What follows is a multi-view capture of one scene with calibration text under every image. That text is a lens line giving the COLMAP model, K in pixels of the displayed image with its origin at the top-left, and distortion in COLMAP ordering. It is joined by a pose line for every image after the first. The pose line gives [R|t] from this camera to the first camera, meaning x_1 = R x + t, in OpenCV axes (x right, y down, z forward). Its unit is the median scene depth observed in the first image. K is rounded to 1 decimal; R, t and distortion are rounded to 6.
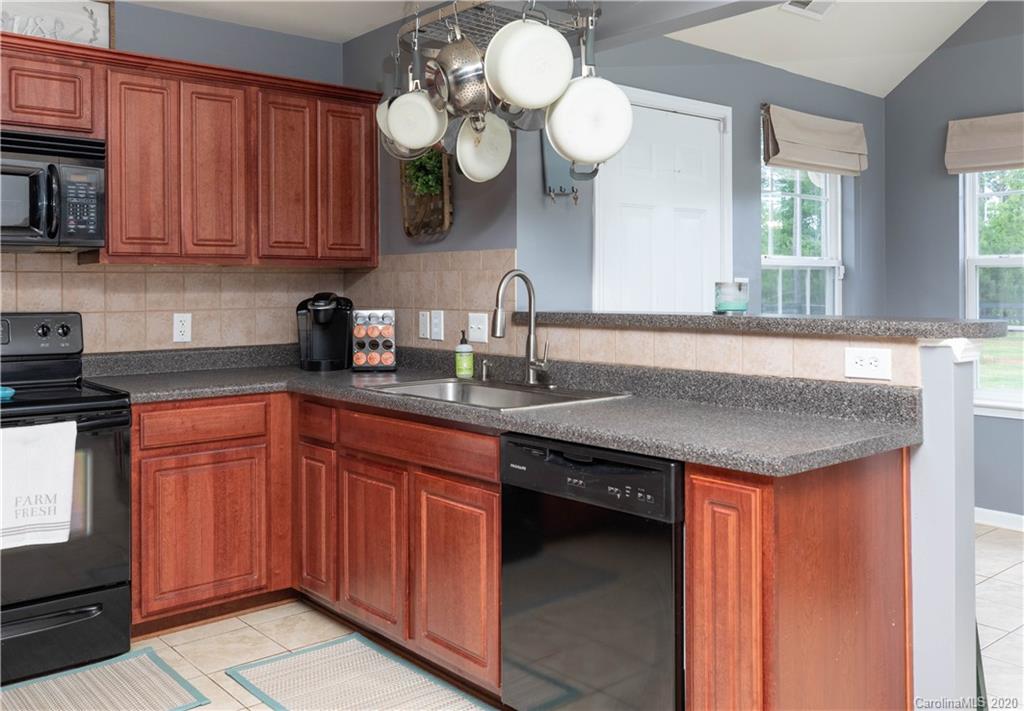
lens RADIAL K [[904.9, 0, 511.5], [0, 904.9, 286.9], [0, 0, 1]] dist [0.008103, 0.004155]
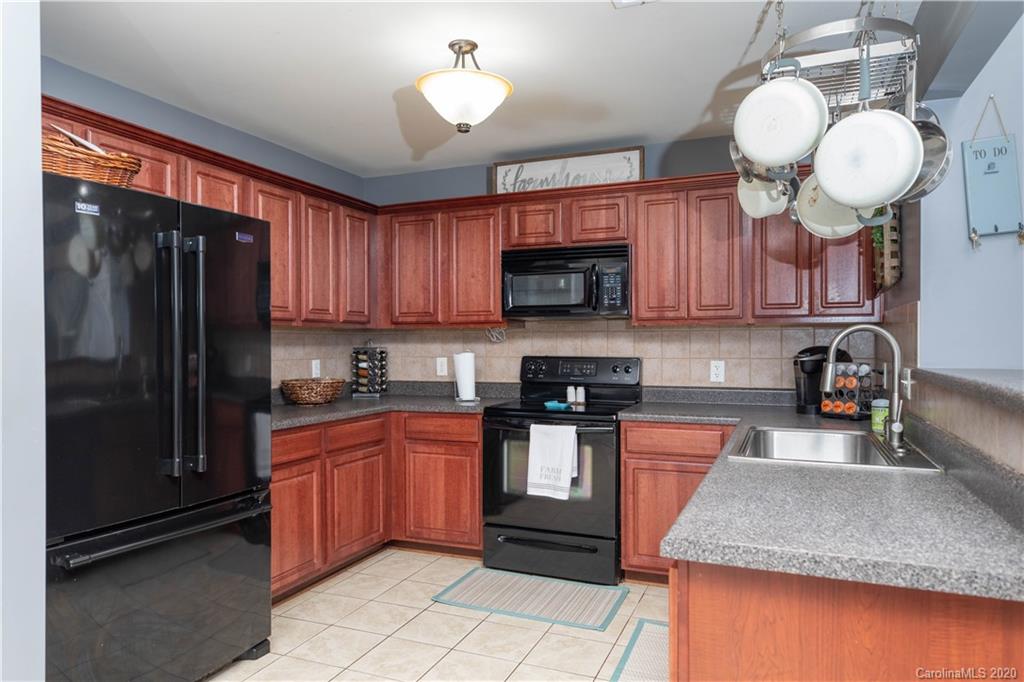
lens RADIAL K [[681.6, 0, 512.0], [0, 681.6, 341.0], [0, 0, 1]] dist [-0.000237, -0.000496]
pose [[0.454020, 0.001128, -0.890991, 0.453355], [0.000871, 0.999998, 0.001709, -0.002219], [0.890991, -0.001552, 0.454018, 0.309281]]
